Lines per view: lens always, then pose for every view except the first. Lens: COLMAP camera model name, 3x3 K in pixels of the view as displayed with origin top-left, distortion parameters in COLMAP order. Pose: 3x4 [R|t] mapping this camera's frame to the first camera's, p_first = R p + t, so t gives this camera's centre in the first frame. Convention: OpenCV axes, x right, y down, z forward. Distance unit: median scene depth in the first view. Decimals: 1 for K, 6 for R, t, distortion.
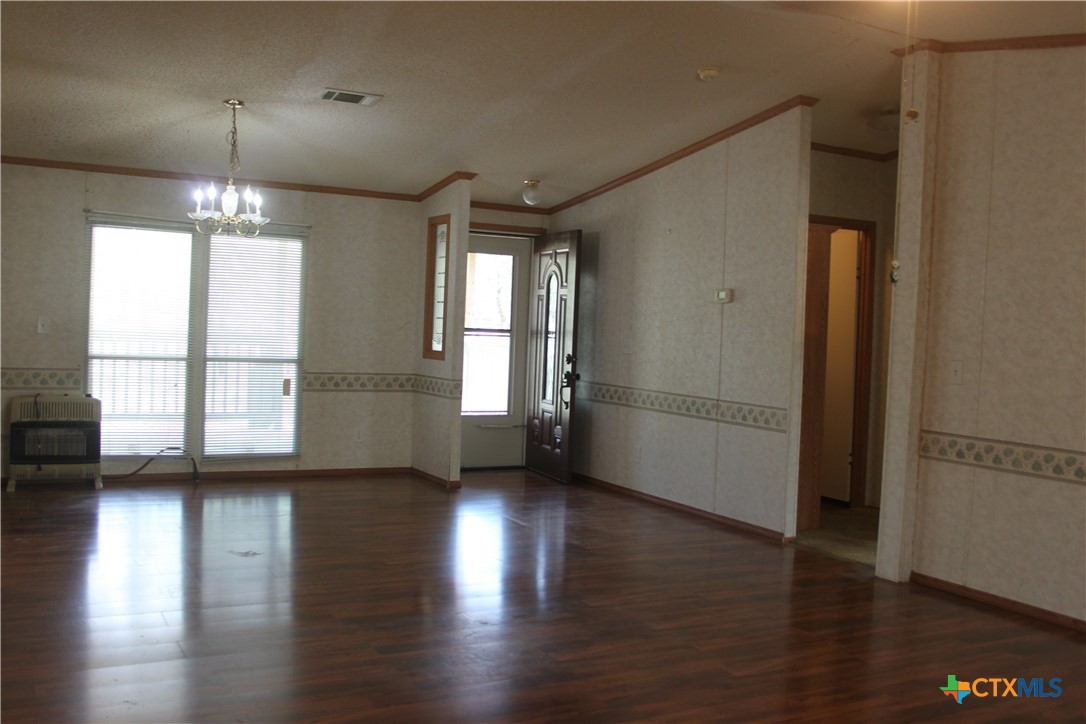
lens RADIAL K [[1030.3, 0, 528.6], [0, 1030.3, 359.5], [0, 0, 1]] dist [-0.151124, 0.162621]
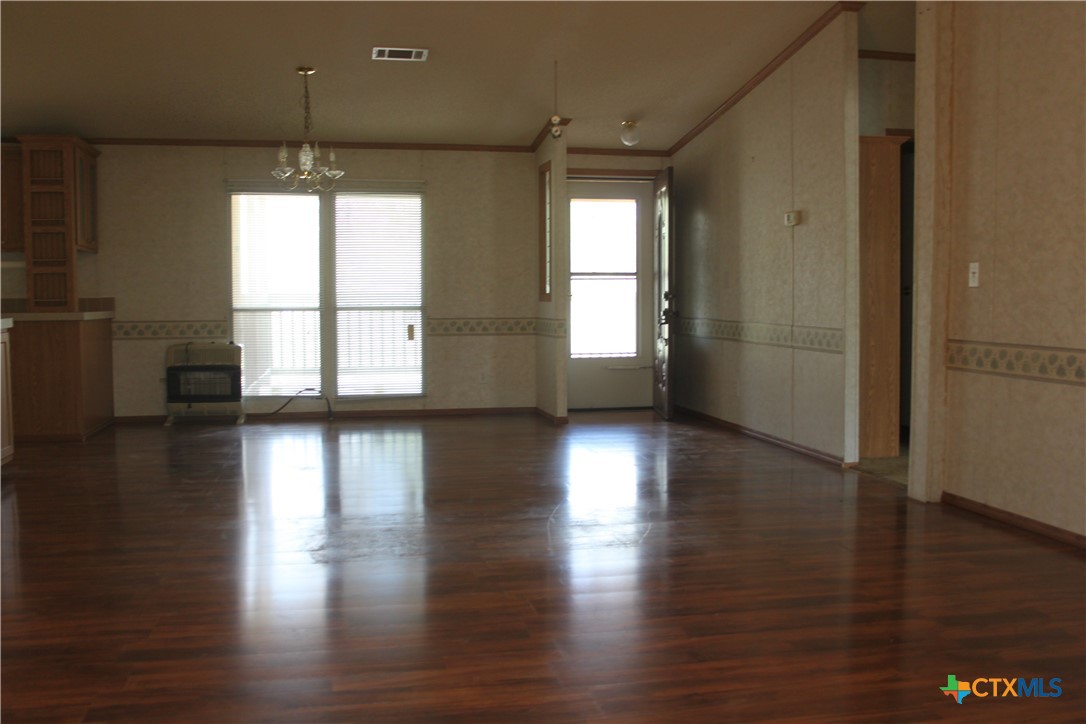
lens RADIAL K [[1030.3, 0, 528.6], [0, 1030.3, 359.5], [0, 0, 1]] dist [-0.151124, 0.162621]
pose [[0.955768, -0.025225, -0.293039, 0.227797], [0.031456, 0.999368, 0.016567, 0.047413], [0.292436, -0.025052, 0.955957, -0.004083]]
